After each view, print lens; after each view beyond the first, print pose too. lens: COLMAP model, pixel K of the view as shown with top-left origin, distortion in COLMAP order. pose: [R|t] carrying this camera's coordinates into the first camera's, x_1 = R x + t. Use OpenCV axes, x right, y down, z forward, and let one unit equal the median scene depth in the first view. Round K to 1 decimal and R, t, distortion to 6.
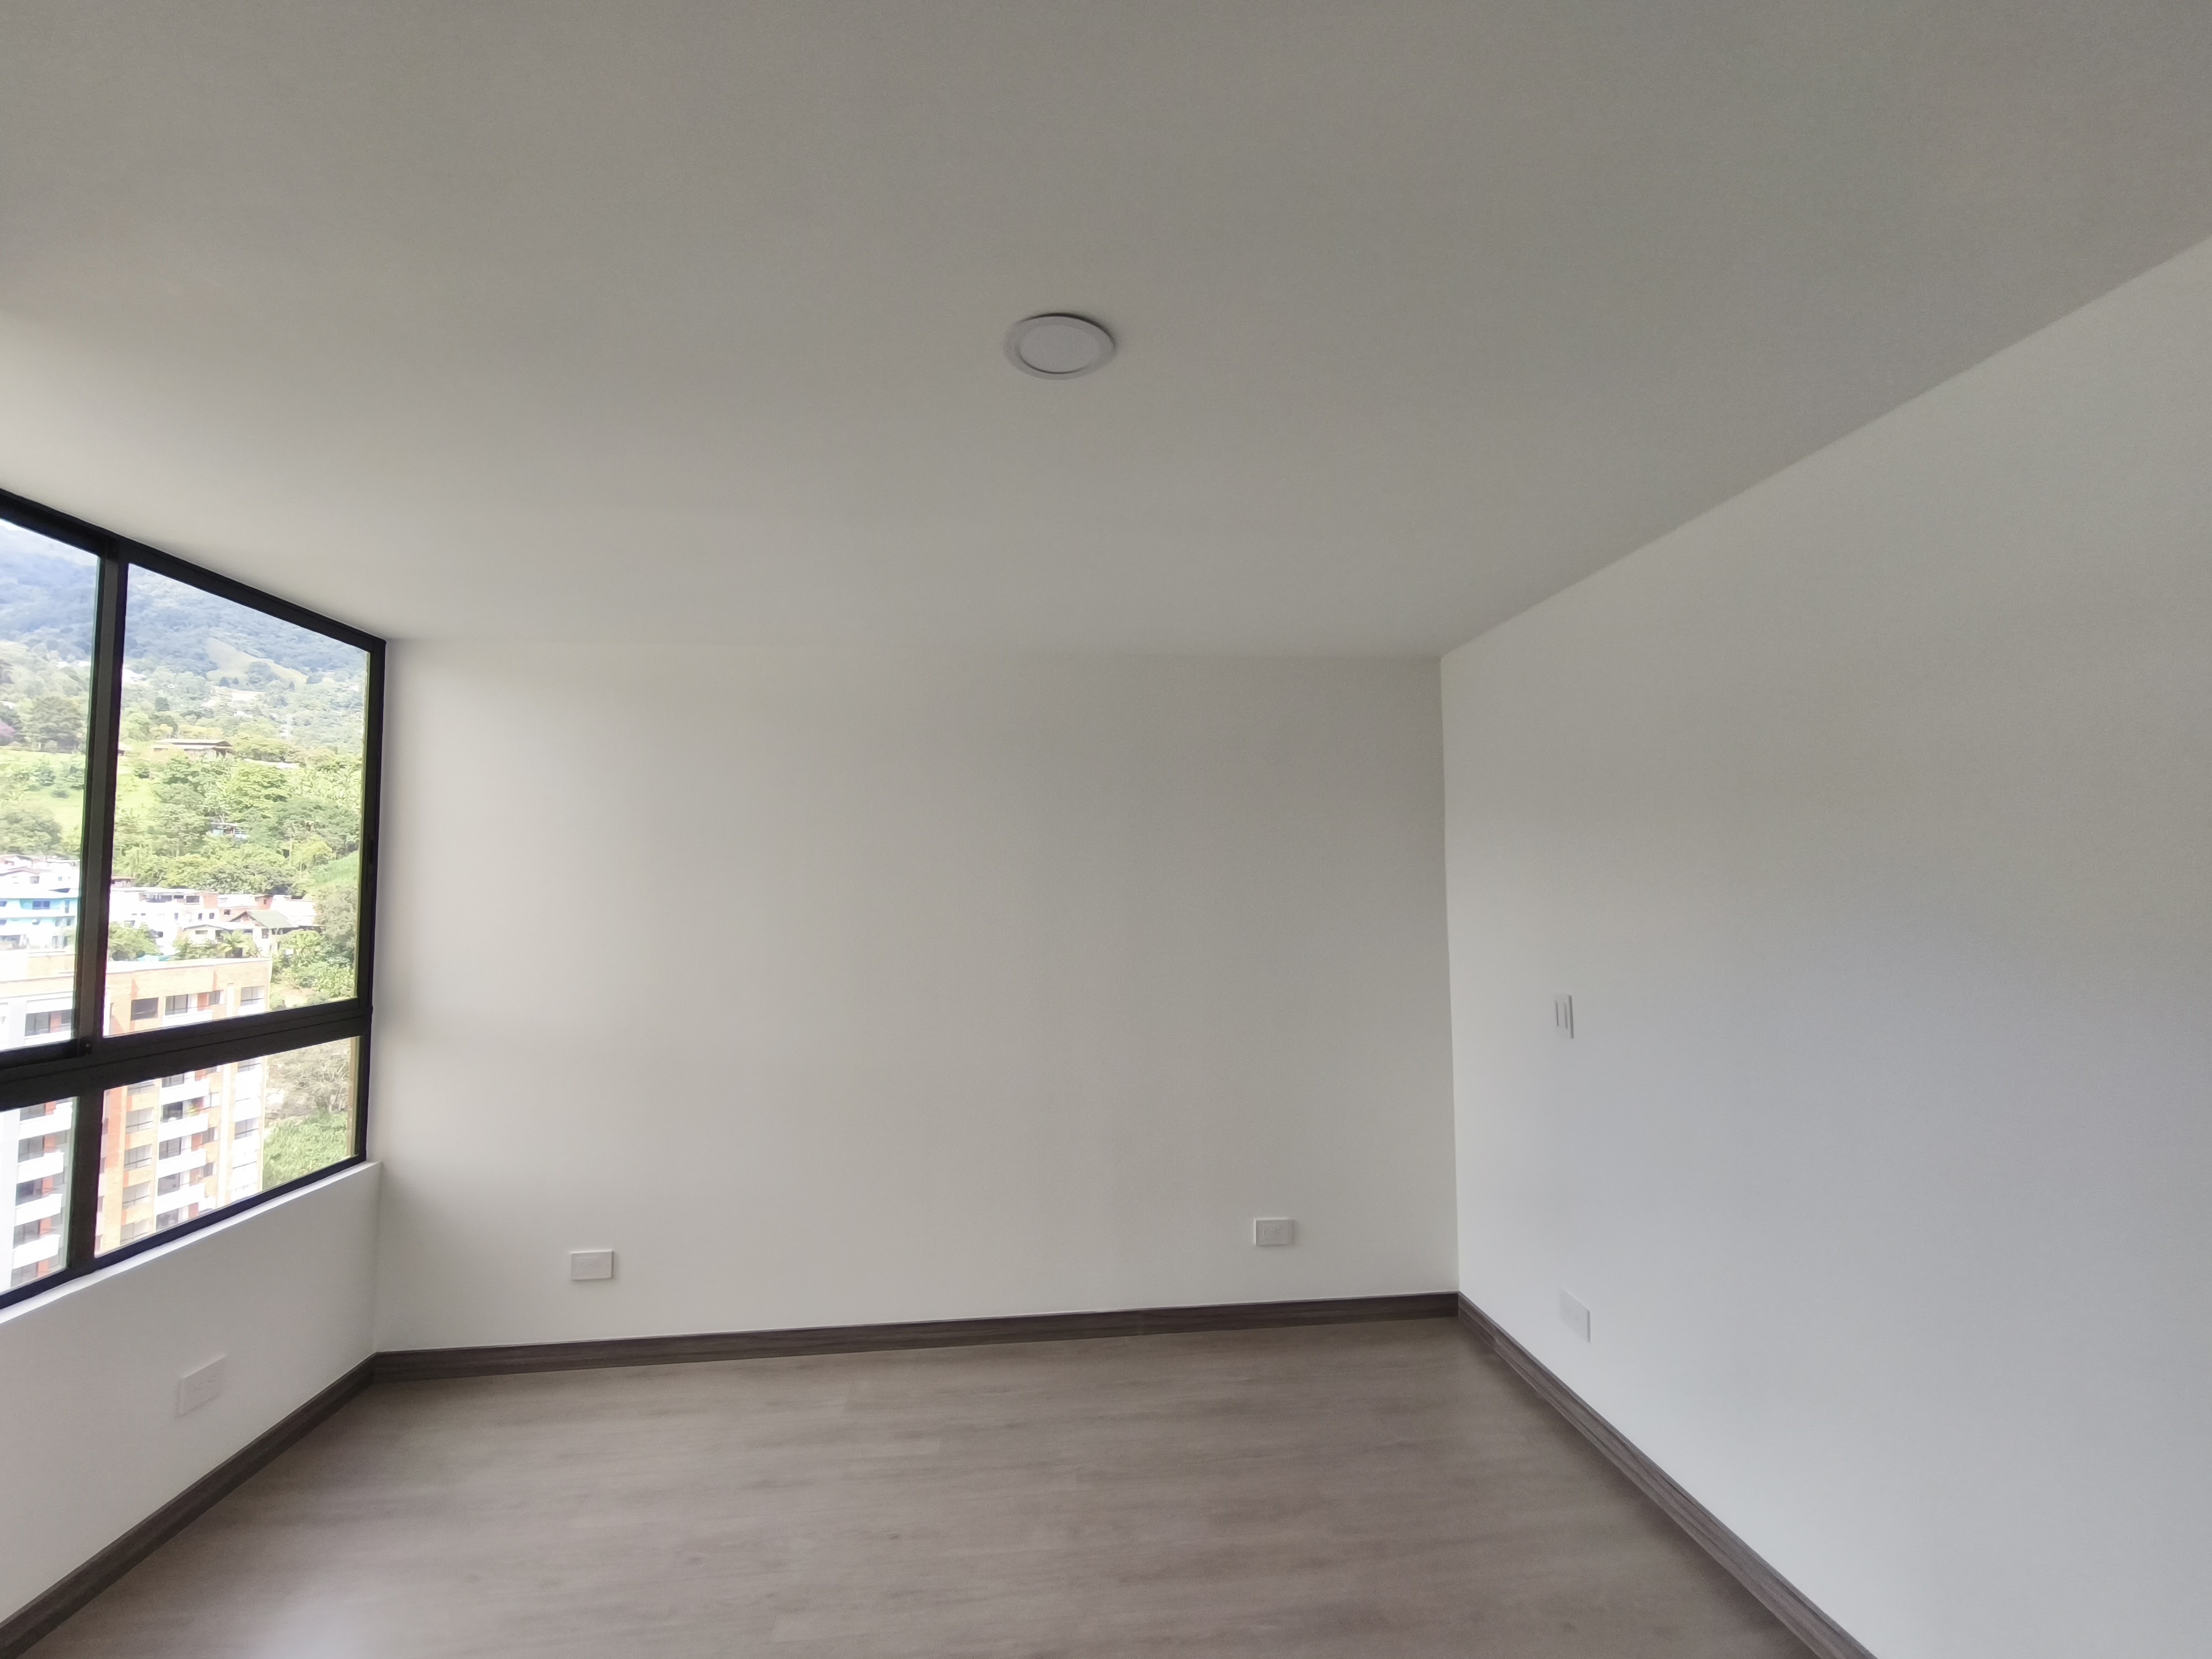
lens RADIAL K [[987.2, 0, 1213.3], [0, 987.2, 841.5], [0, 0, 1]] dist [-0.007724, 0.001390]
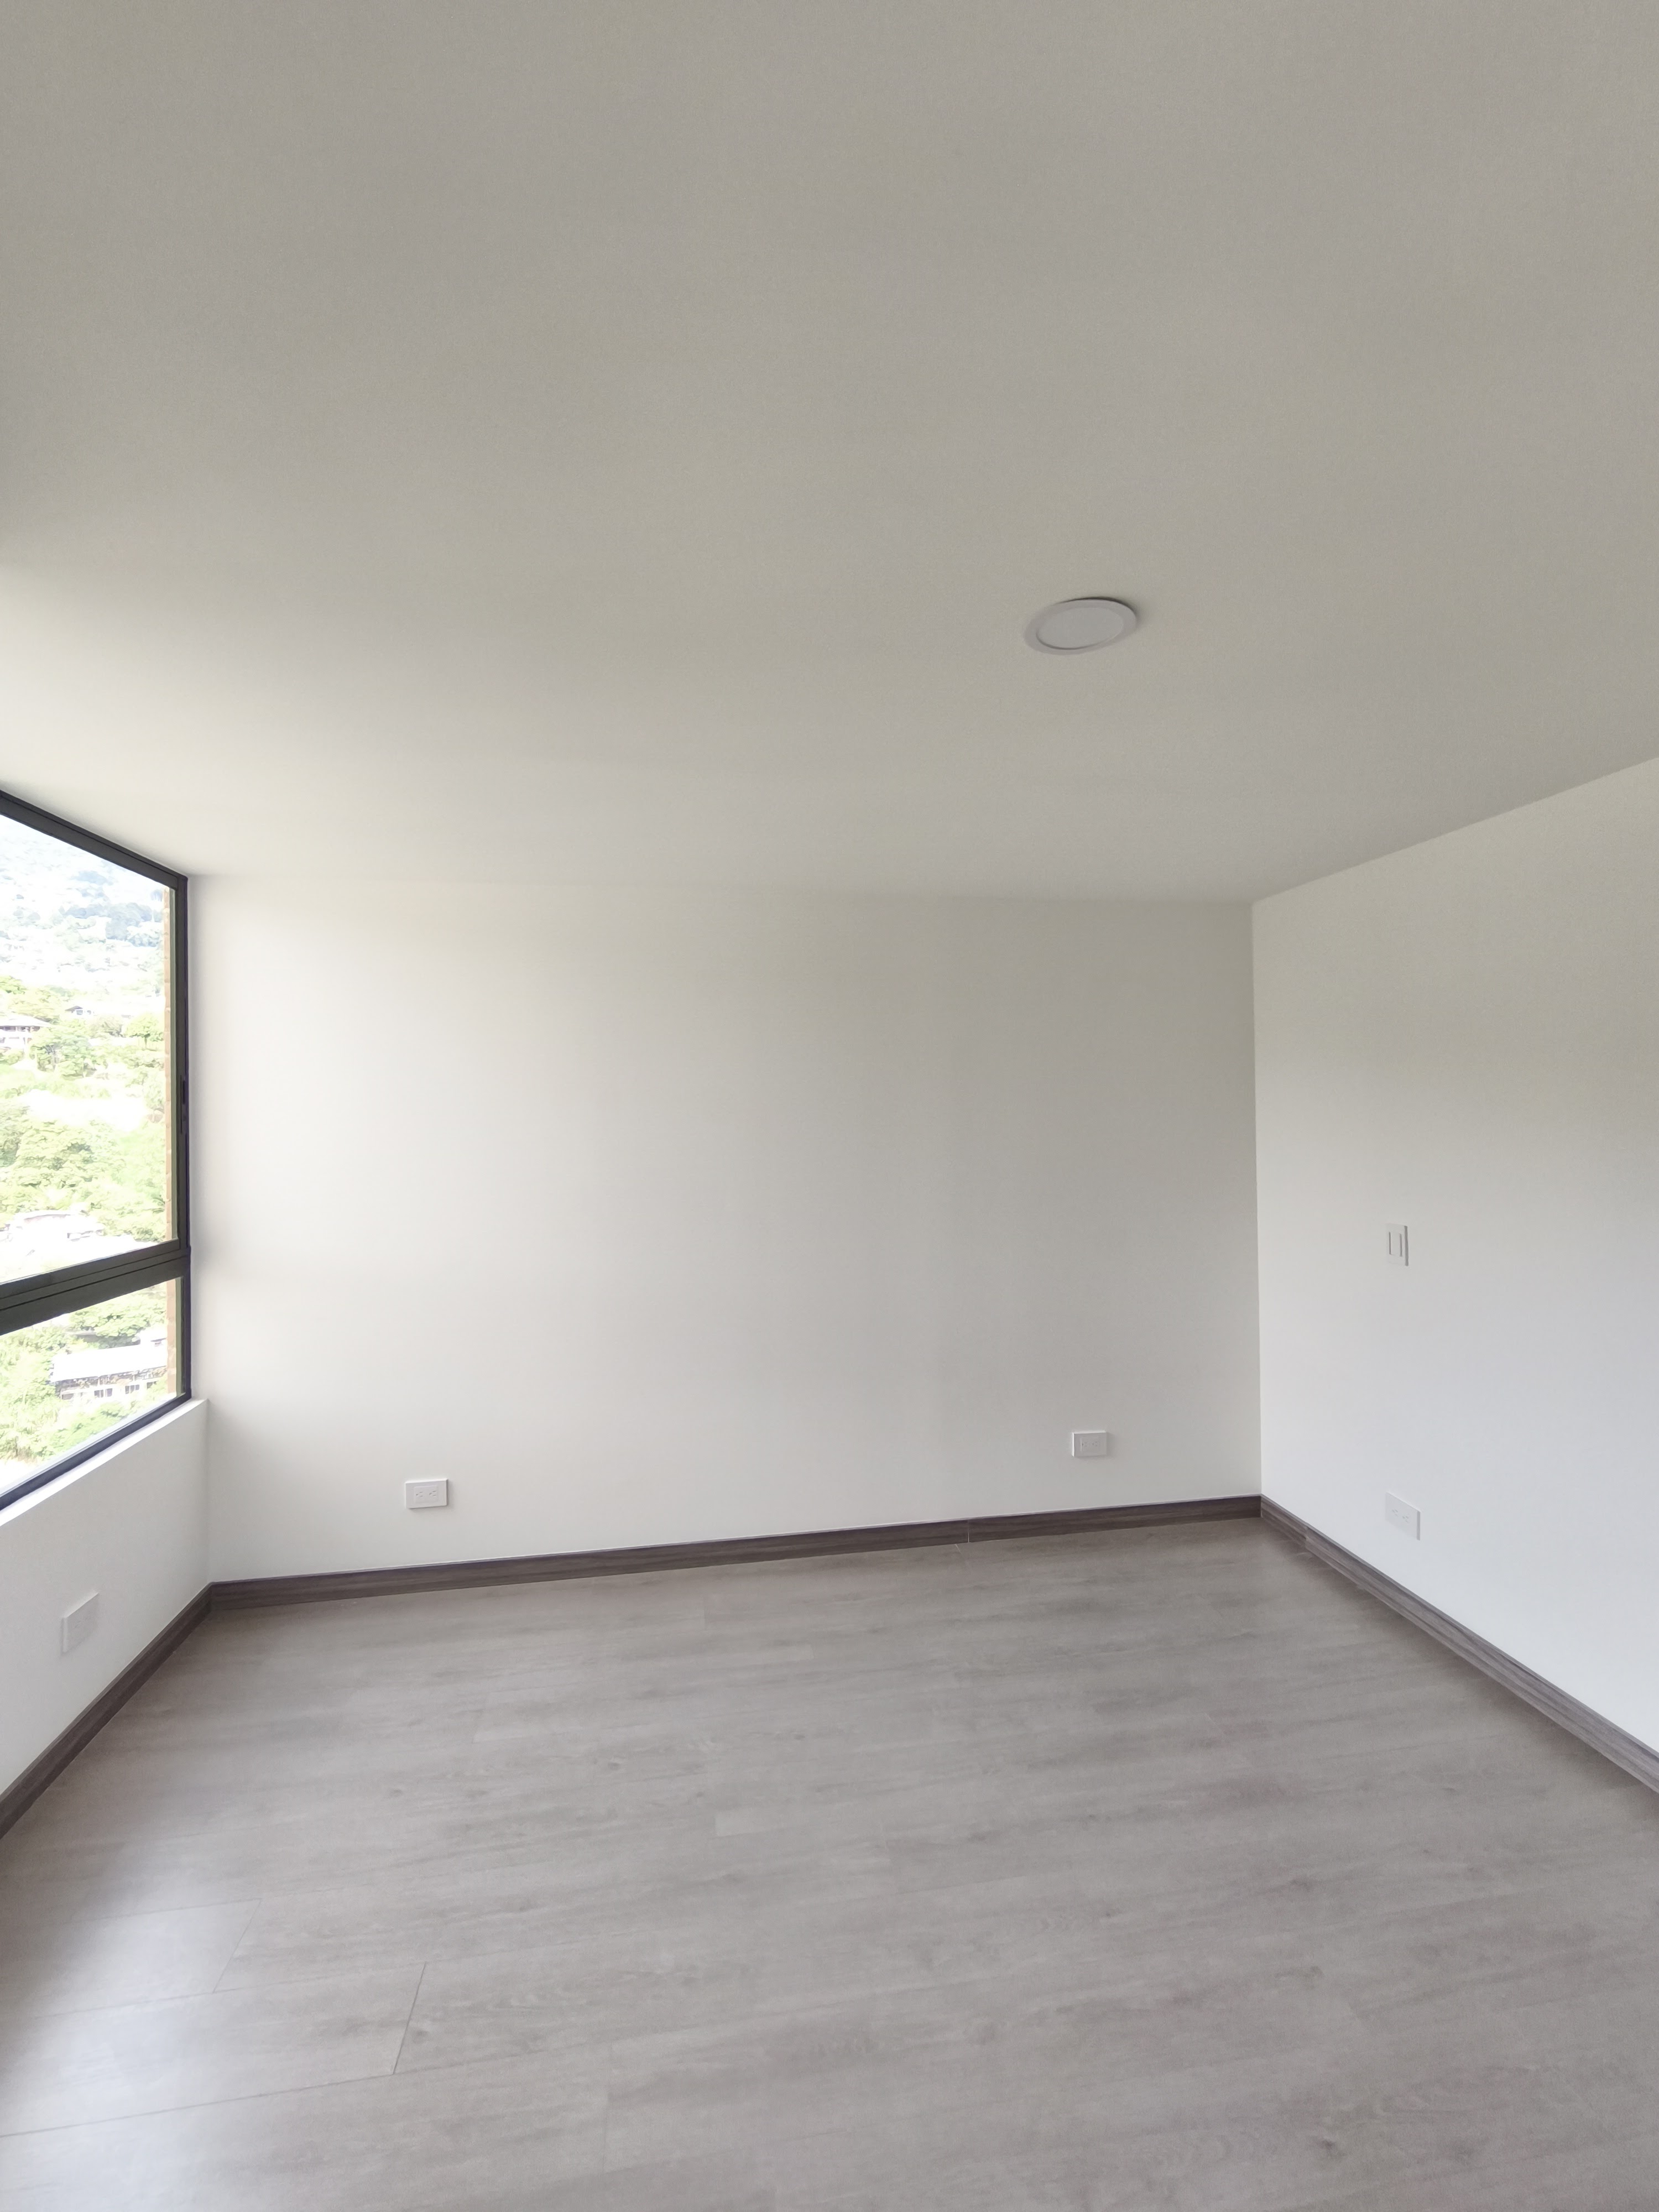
lens RADIAL K [[972.6, 0, 930.9], [0, 972.6, 1116.0], [0, 0, 1]] dist [-0.000423, -0.001111]
pose [[0.998505, -0.006343, 0.054287, -0.196728], [0.003000, 0.998106, 0.061449, -0.027917], [-0.054574, -0.061194, 0.996633, -0.019886]]
